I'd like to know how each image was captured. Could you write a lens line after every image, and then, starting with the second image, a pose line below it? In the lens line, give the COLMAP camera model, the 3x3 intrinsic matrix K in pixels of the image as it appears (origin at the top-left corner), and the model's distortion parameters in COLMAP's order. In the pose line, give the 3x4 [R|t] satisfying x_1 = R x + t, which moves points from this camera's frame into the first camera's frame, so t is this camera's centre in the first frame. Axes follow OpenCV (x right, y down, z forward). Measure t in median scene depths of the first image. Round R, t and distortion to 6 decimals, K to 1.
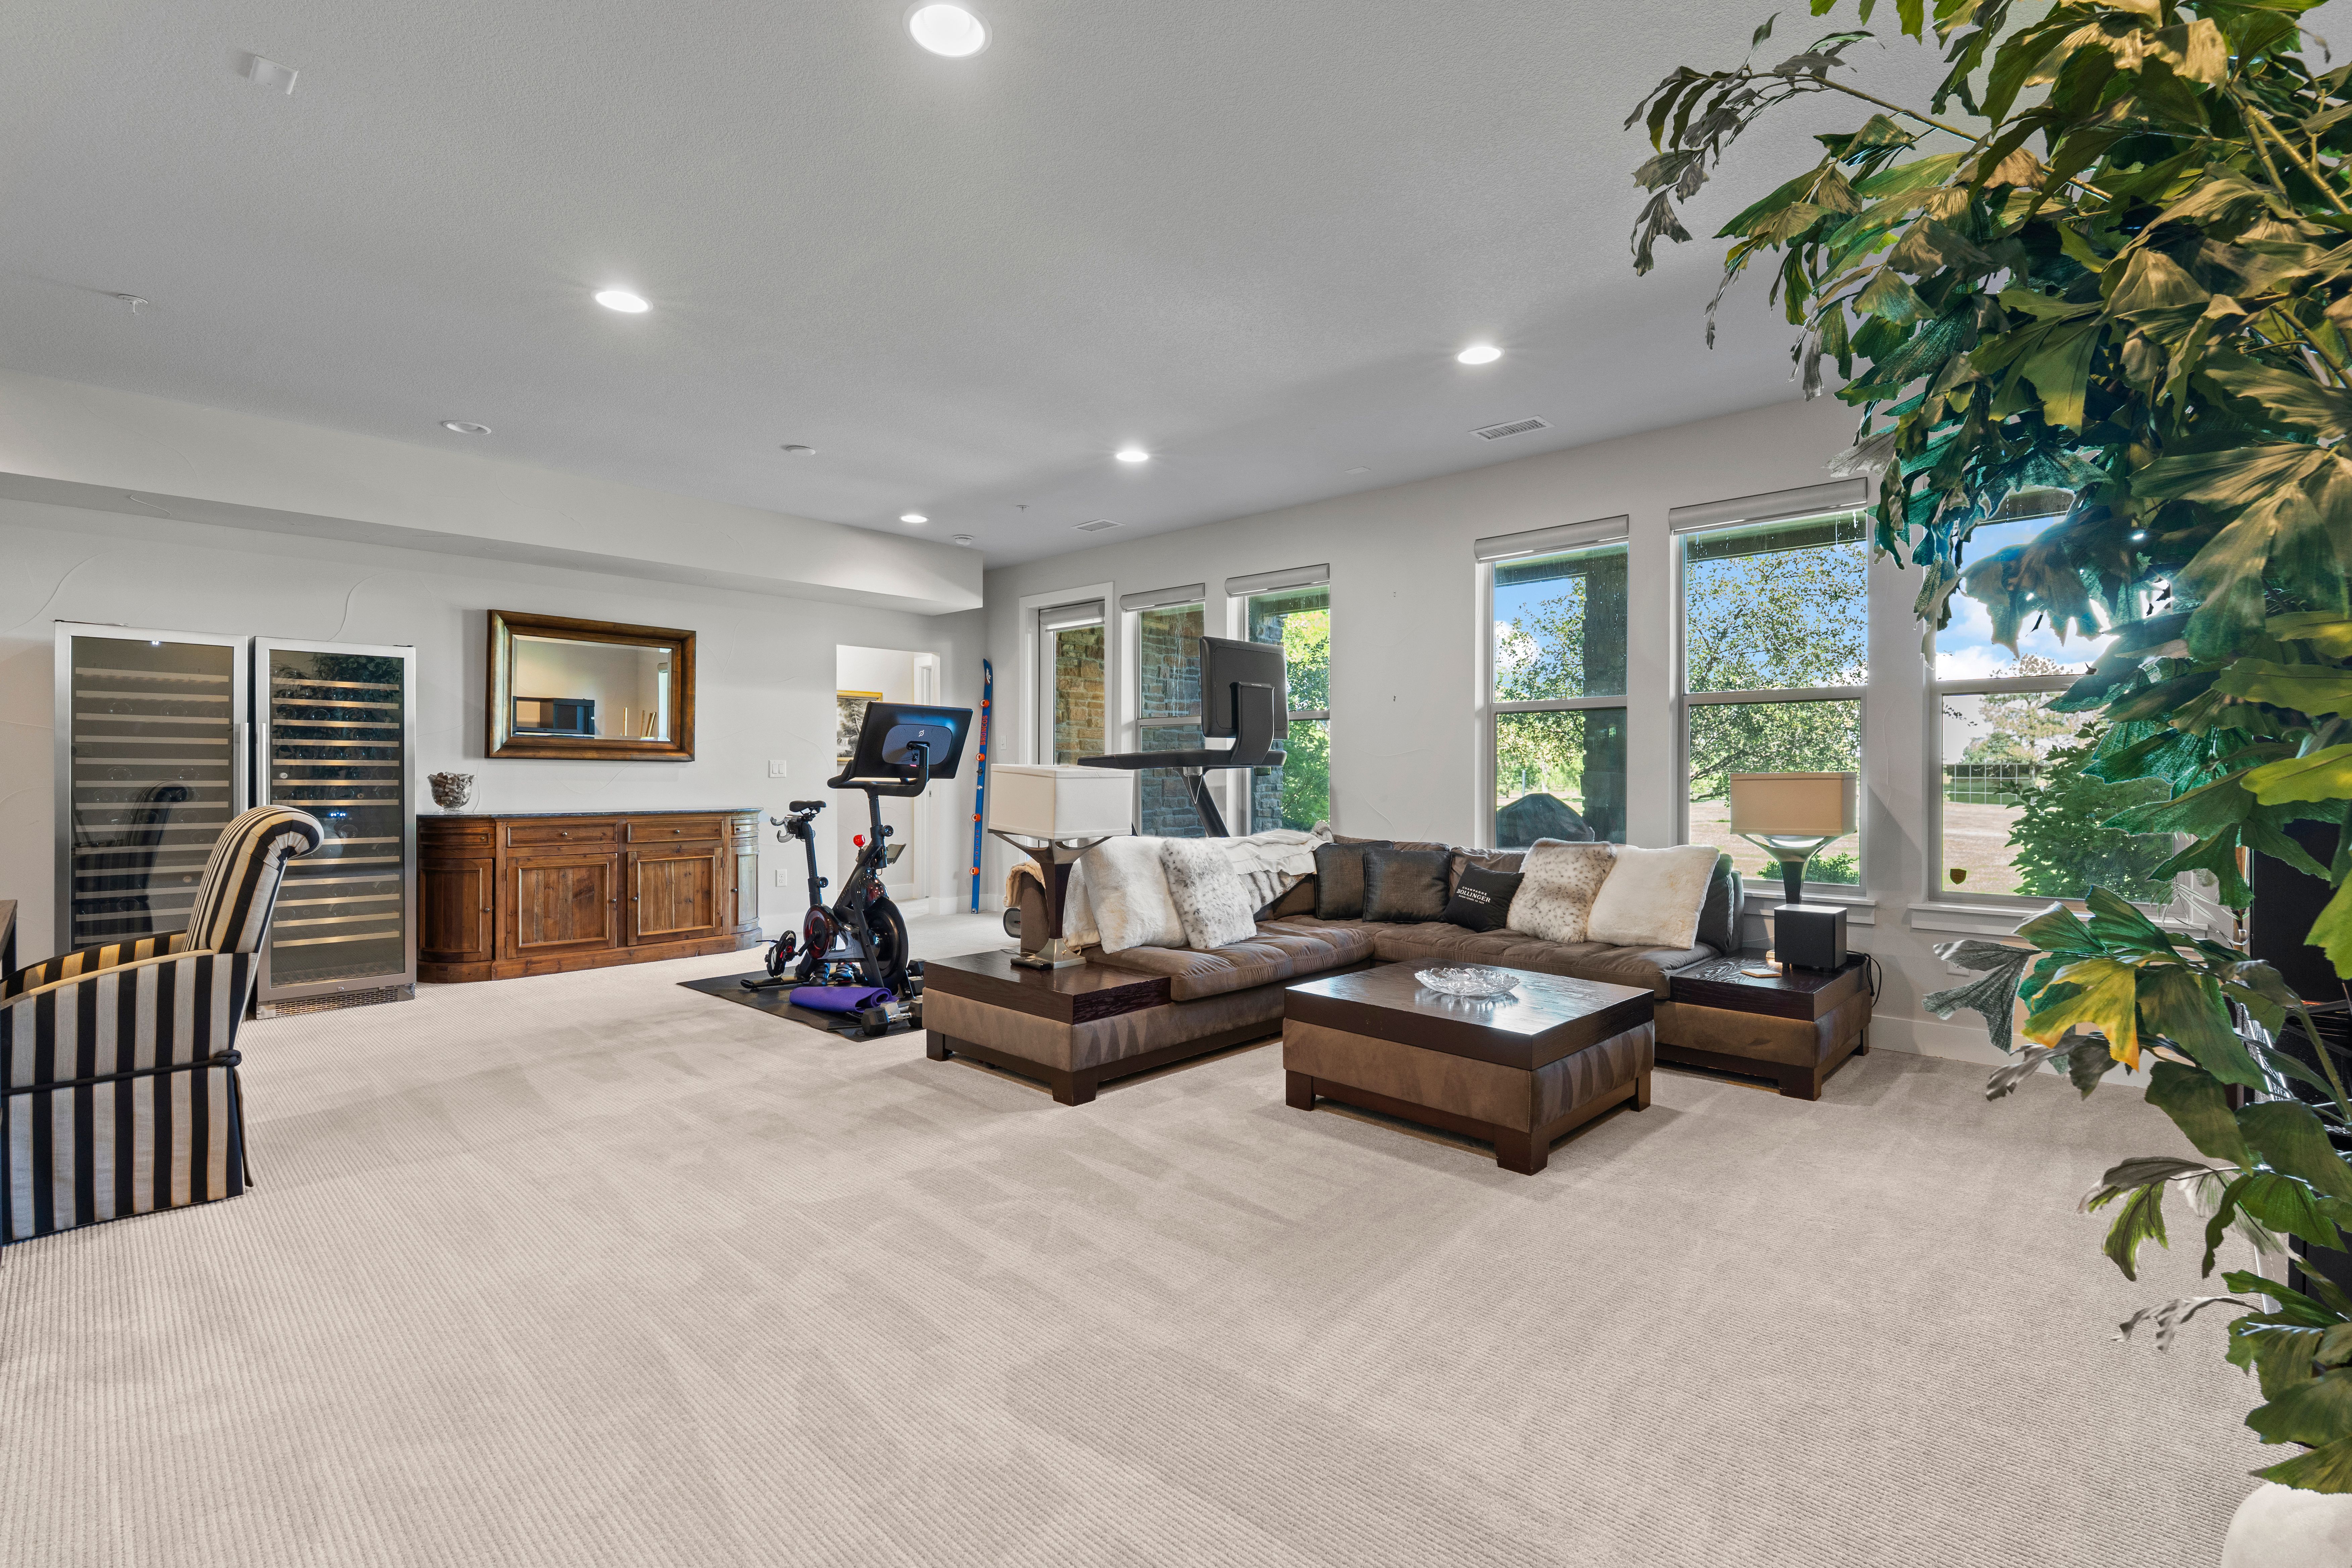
lens RADIAL K [[1052.7, 0, 1179.5], [0, 1052.7, 780.5], [0, 0, 1]] dist [-0.003050, 0.001346]
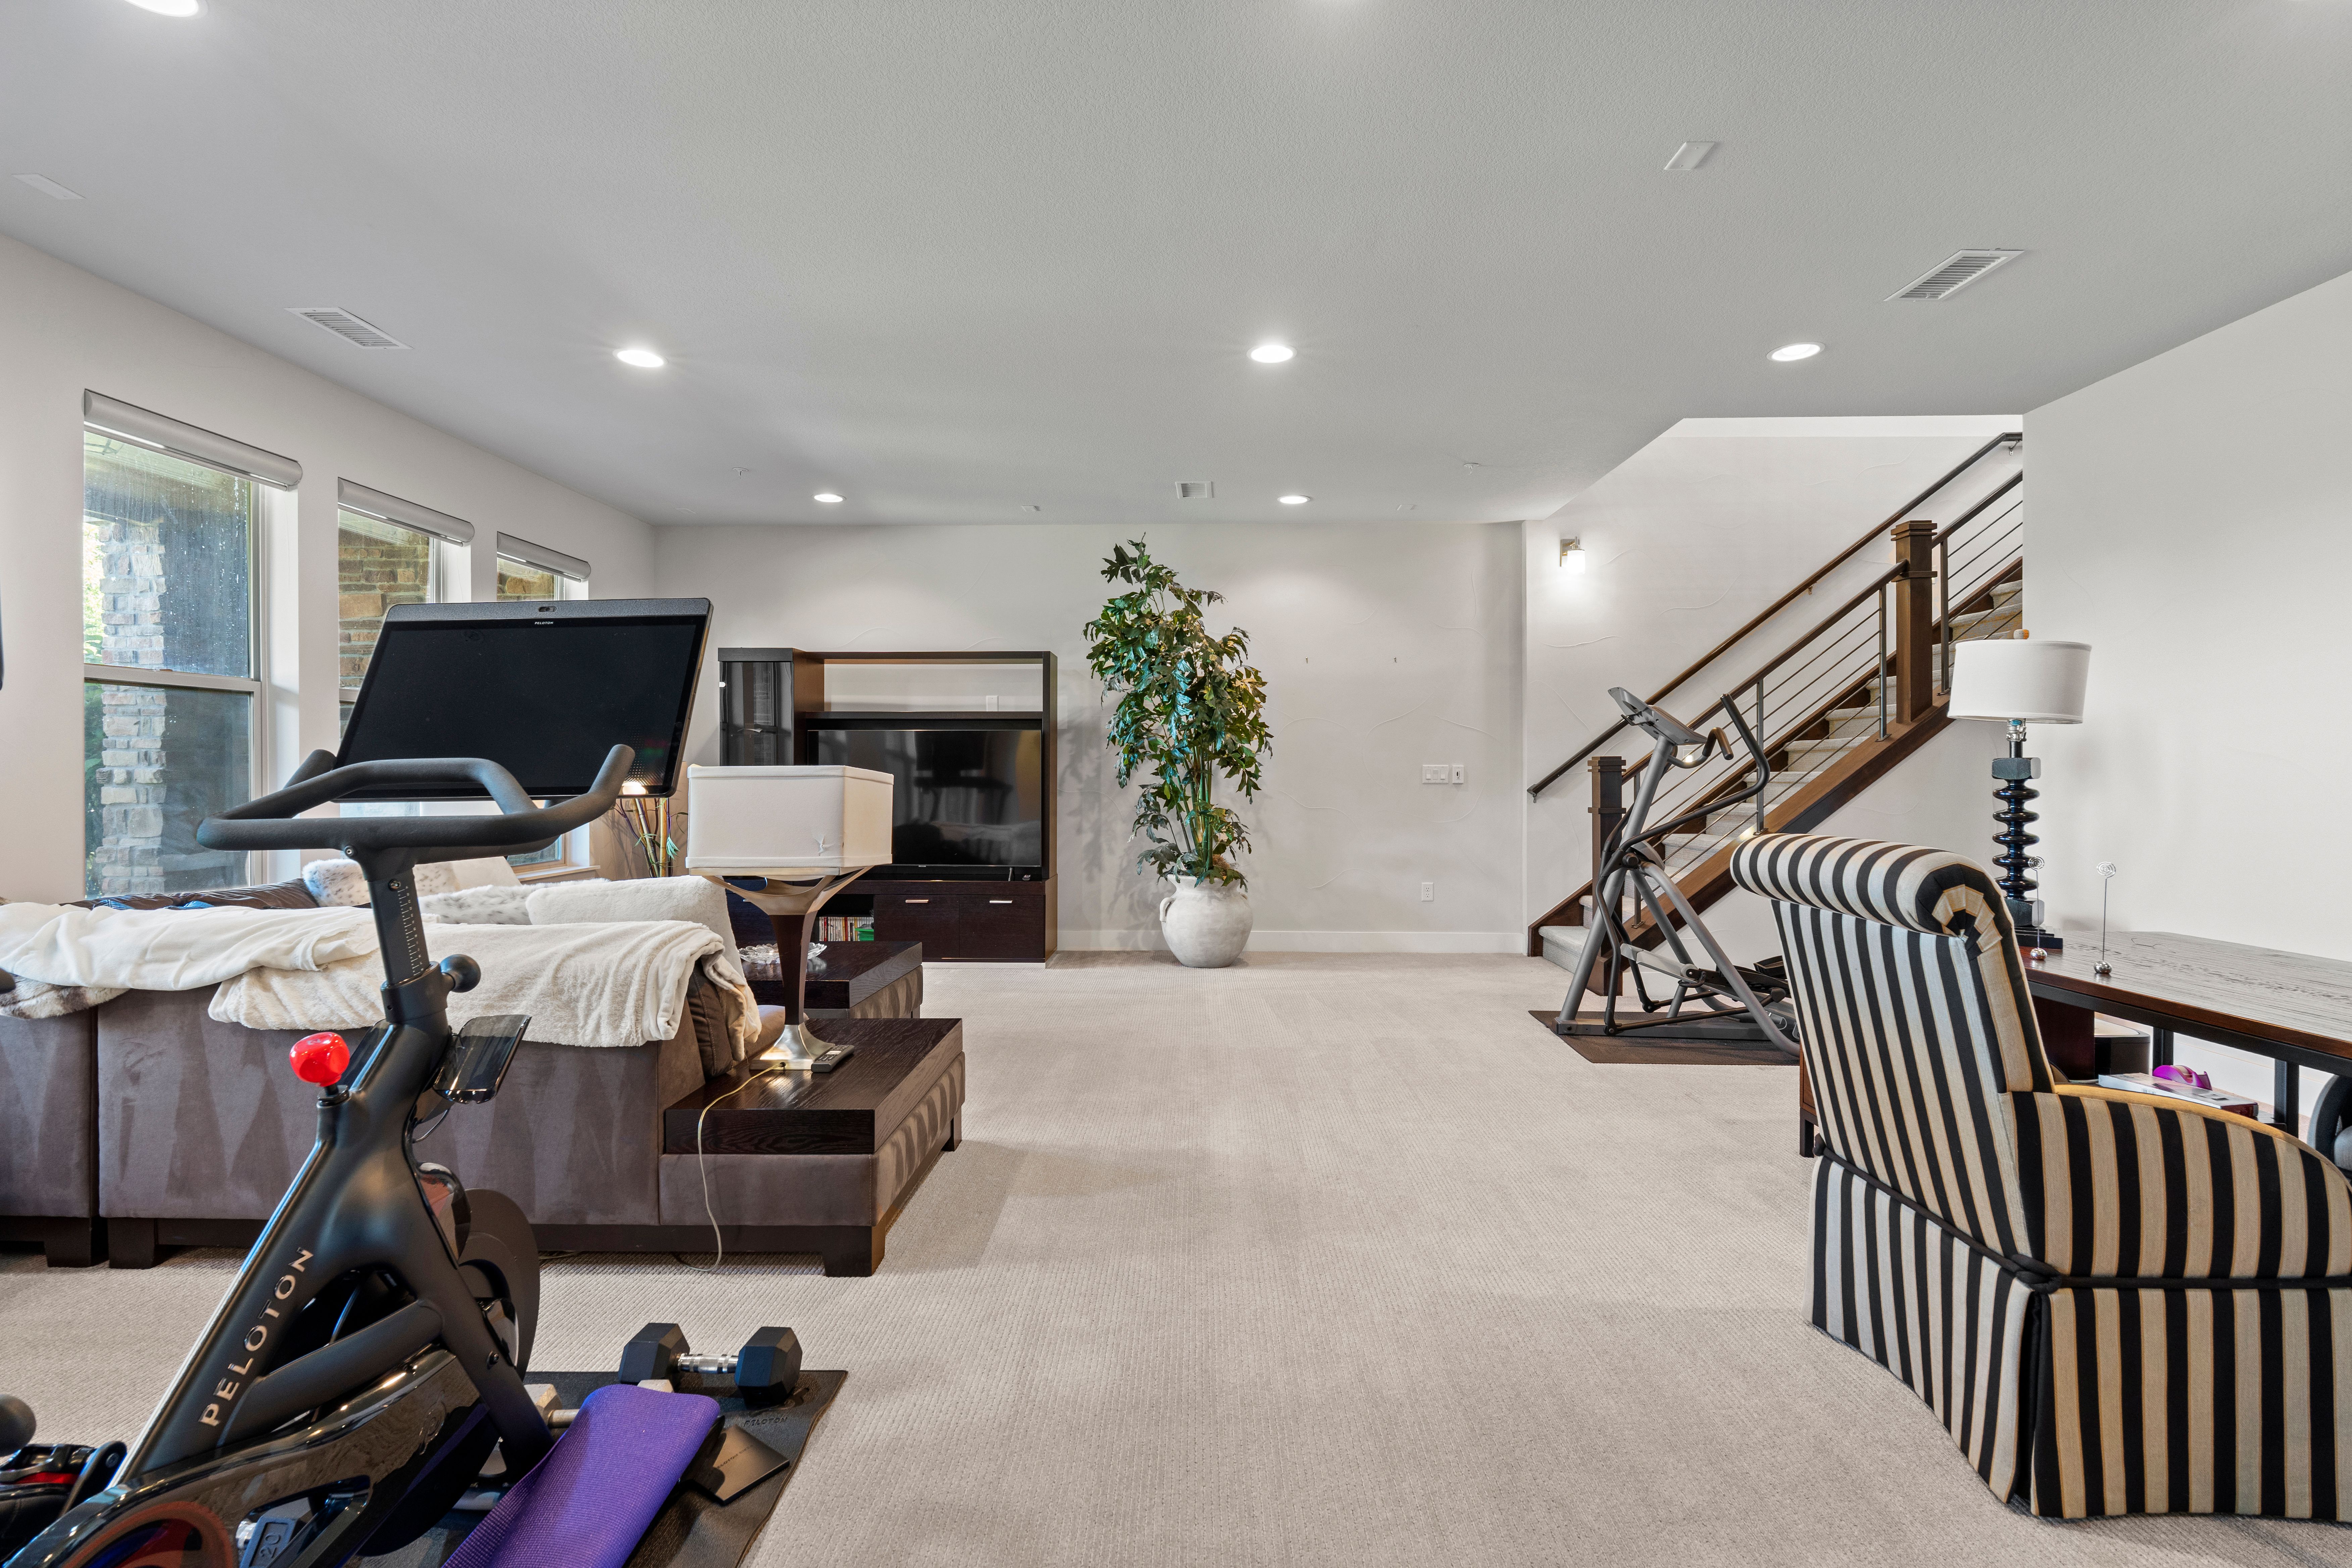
lens RADIAL K [[1052.7, 0, 1177.6], [0, 1052.7, 781.9], [0, 0, 1]] dist [-0.003050, 0.001346]
pose [[-0.679837, -0.010641, 0.733286, -0.673105], [-0.001613, 0.999914, 0.013015, -0.014075], [-0.733361, 0.007665, -0.679796, 1.100750]]
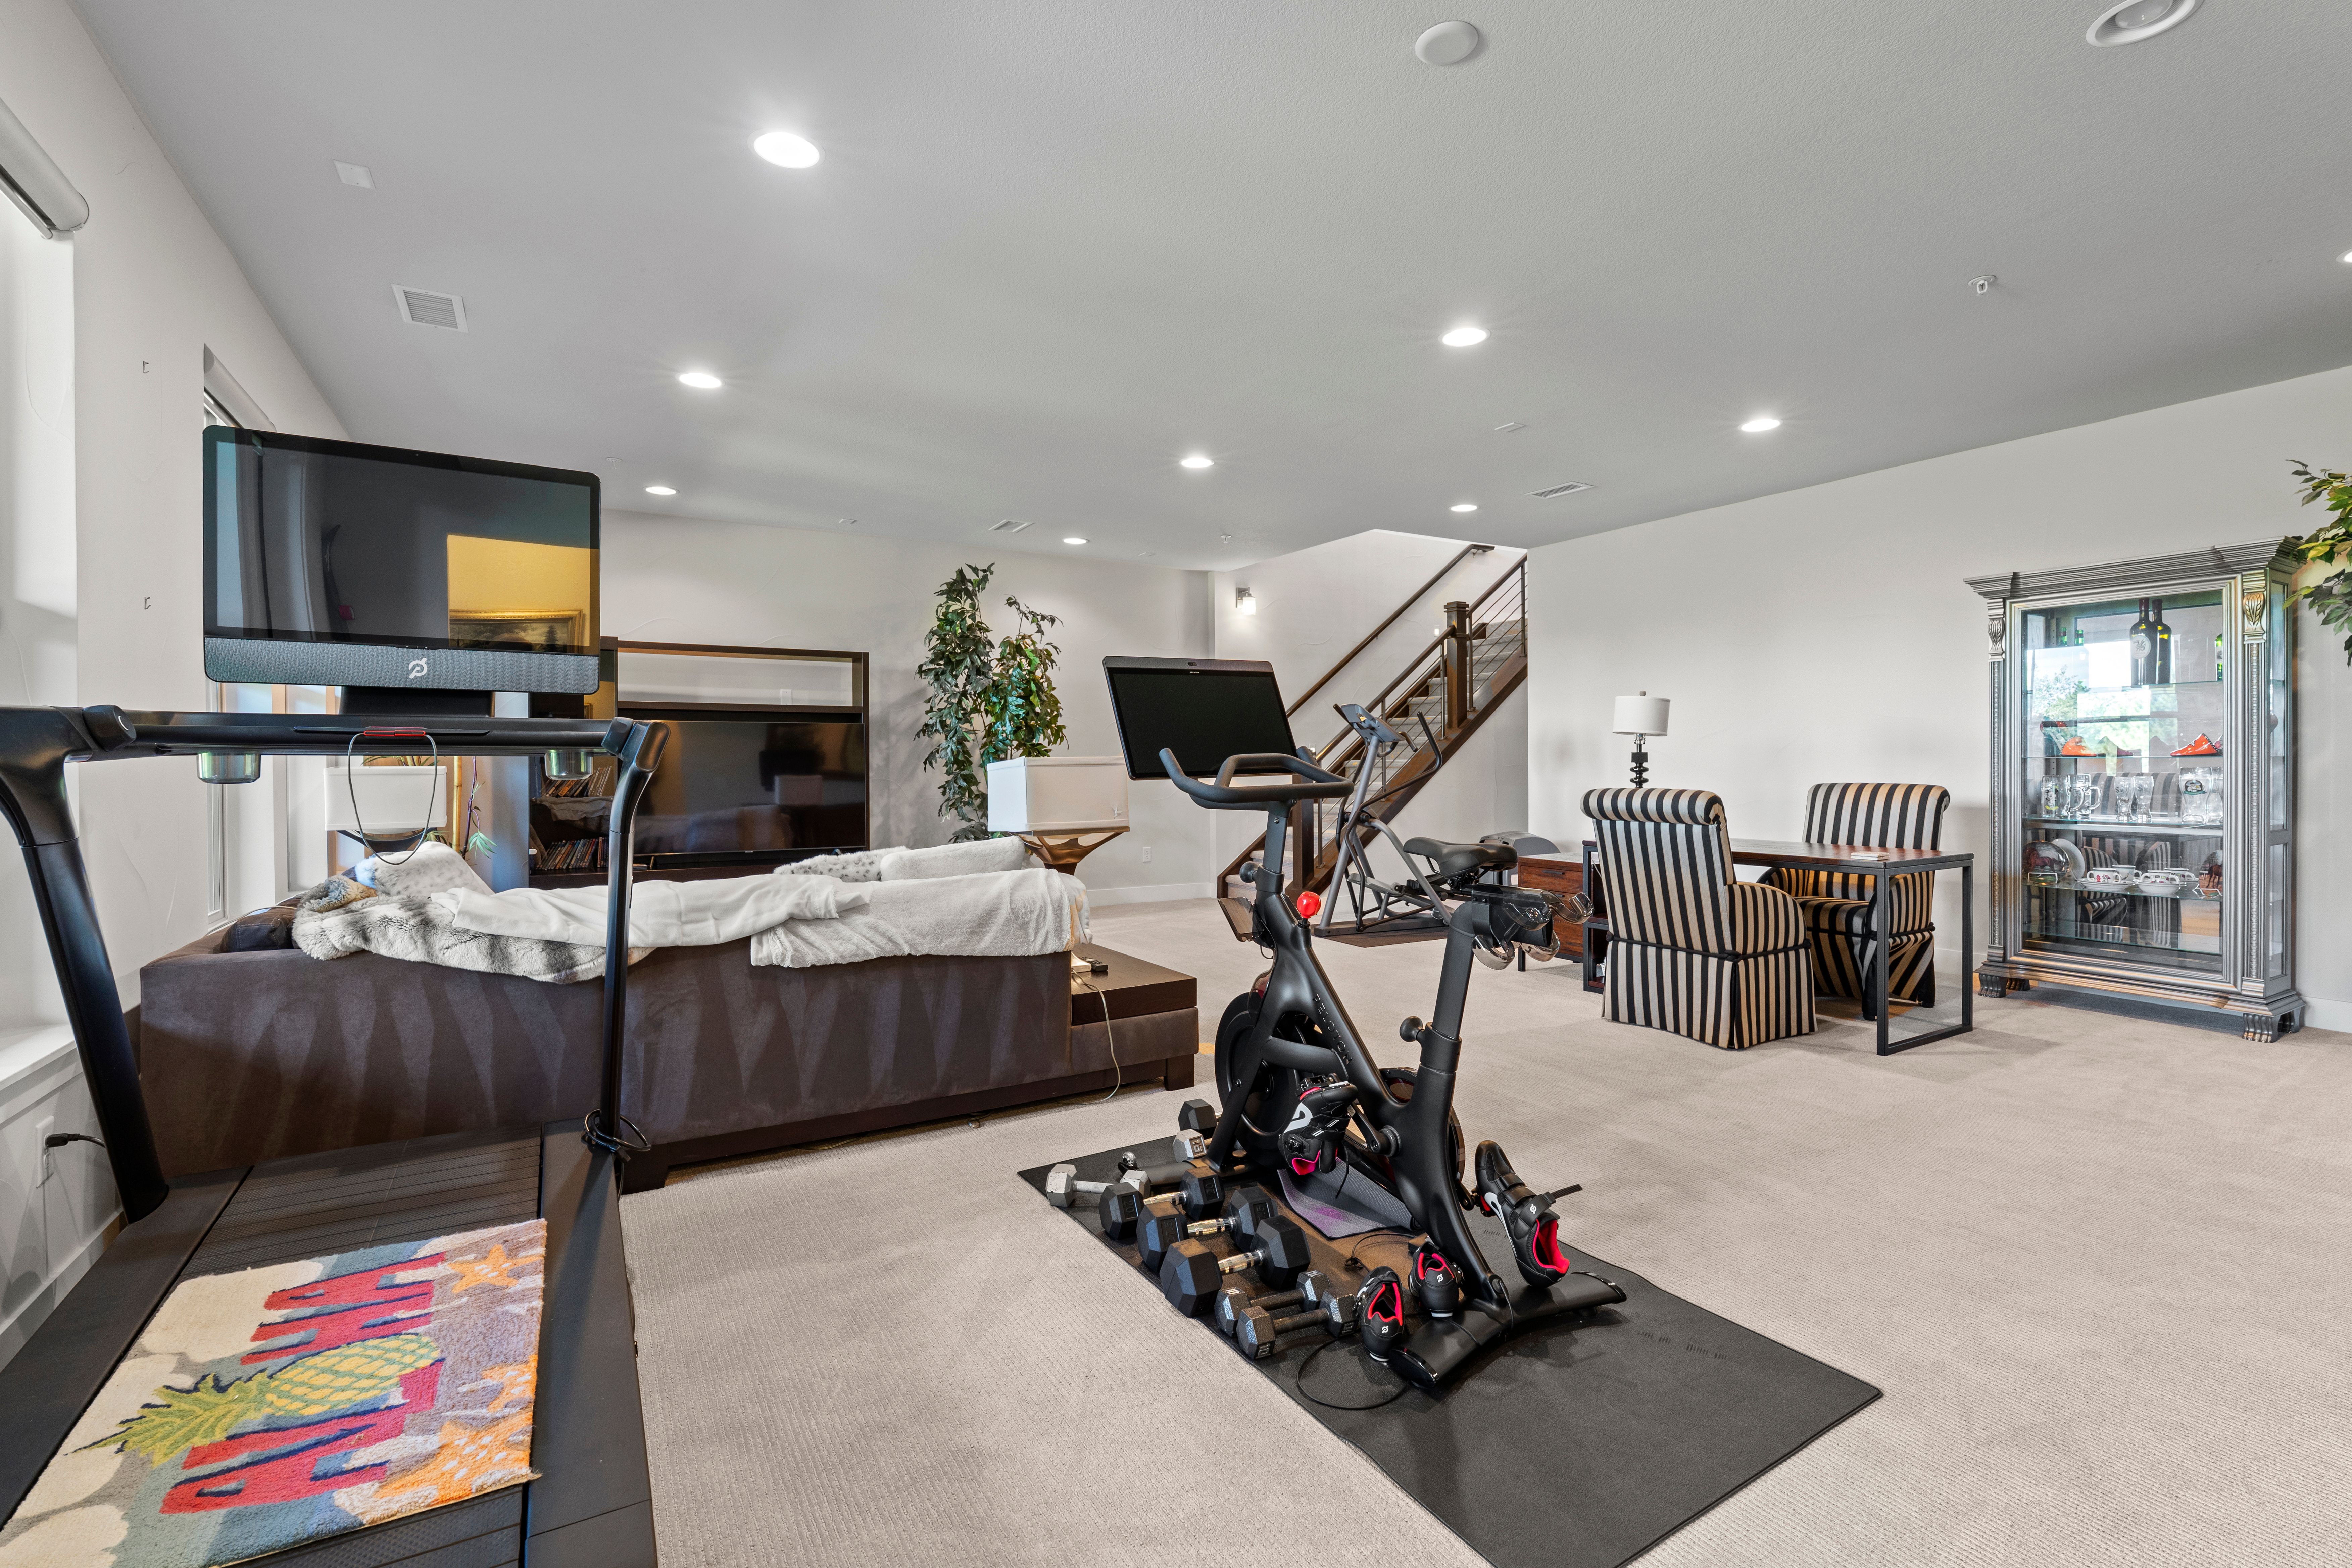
lens RADIAL K [[1052.7, 0, 1193.1], [0, 1052.7, 766.9], [0, 0, 1]] dist [-0.003050, 0.001346]
pose [[-0.965978, -0.001846, 0.258617, -0.411517], [0.000479, 0.999960, 0.008926, -0.014559], [-0.258623, 0.008746, -0.965939, 1.609487]]
